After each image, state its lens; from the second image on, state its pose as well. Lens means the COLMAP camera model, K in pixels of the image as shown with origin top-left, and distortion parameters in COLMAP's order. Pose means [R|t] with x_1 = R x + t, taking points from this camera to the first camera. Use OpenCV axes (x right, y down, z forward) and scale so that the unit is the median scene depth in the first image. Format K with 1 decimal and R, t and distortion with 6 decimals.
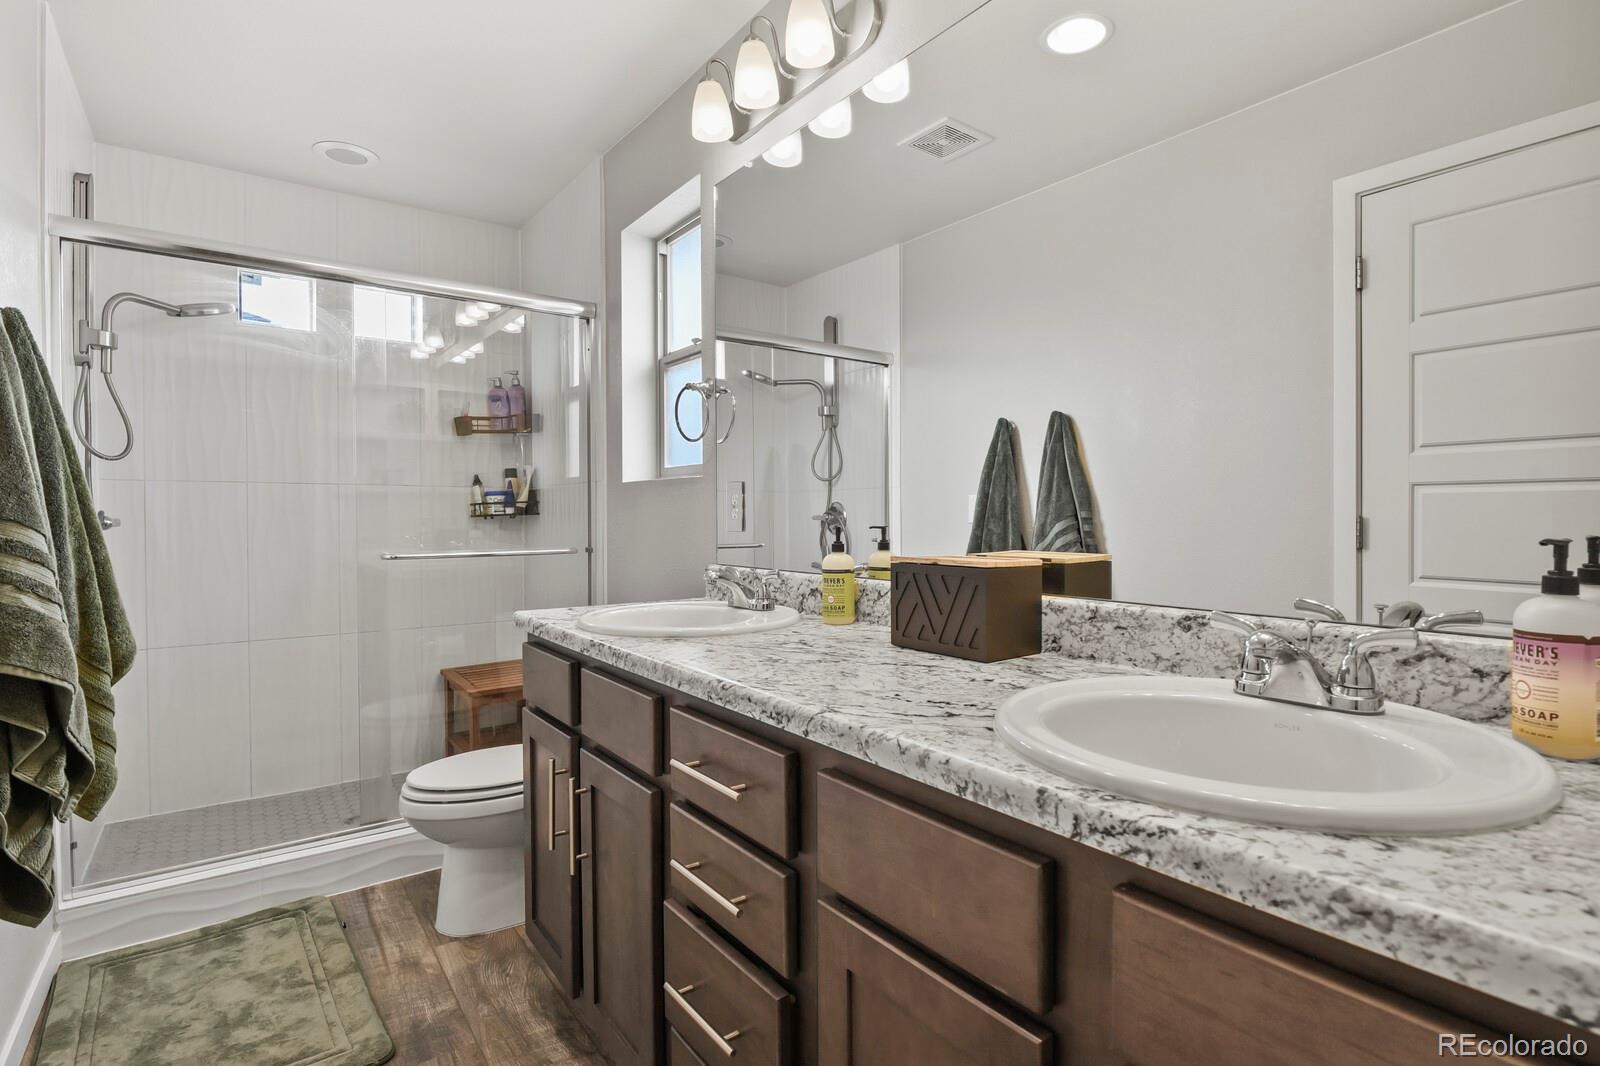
lens RADIAL K [[775.4, 0, 802.2], [0, 775.4, 529.4], [0, 0, 1]] dist [-0.002409, -0.006892]
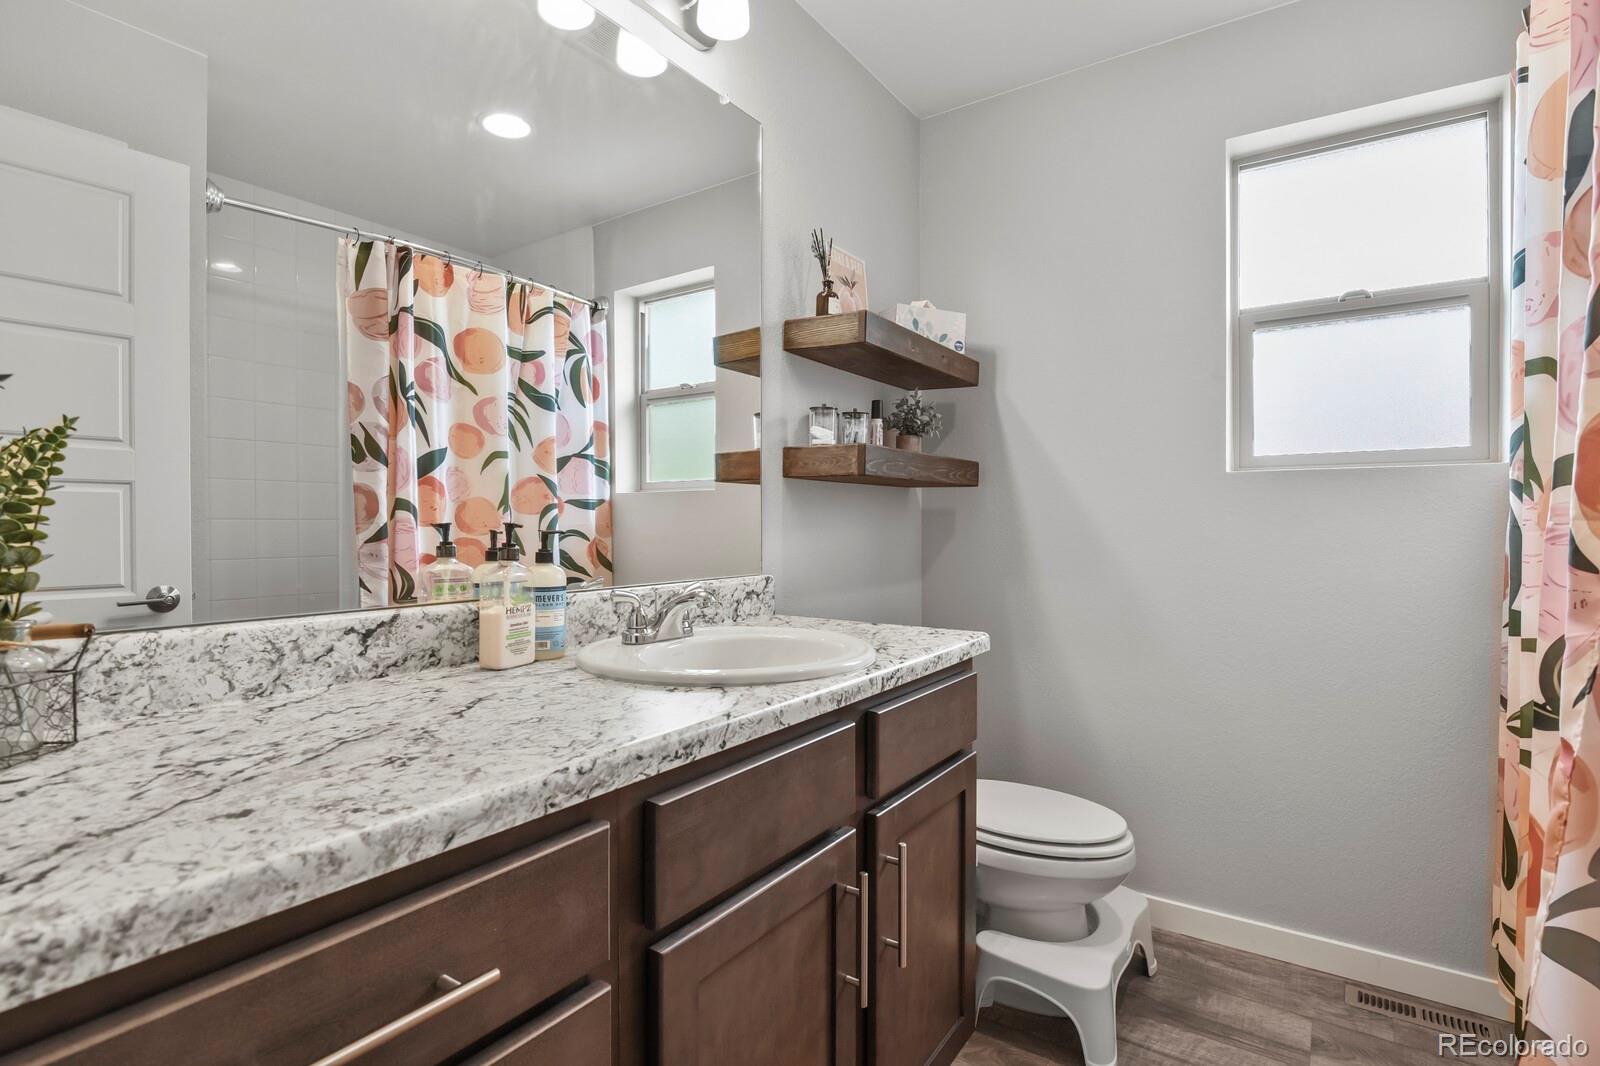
lens RADIAL K [[775.4, 0, 802.6], [0, 775.4, 530.8], [0, 0, 1]] dist [-0.002409, -0.006892]
pose [[-0.318421, -0.013855, 0.947848, -0.906902], [0.007056, 0.999831, 0.016985, -0.019659], [-0.947923, 0.012097, -0.318270, 1.166243]]
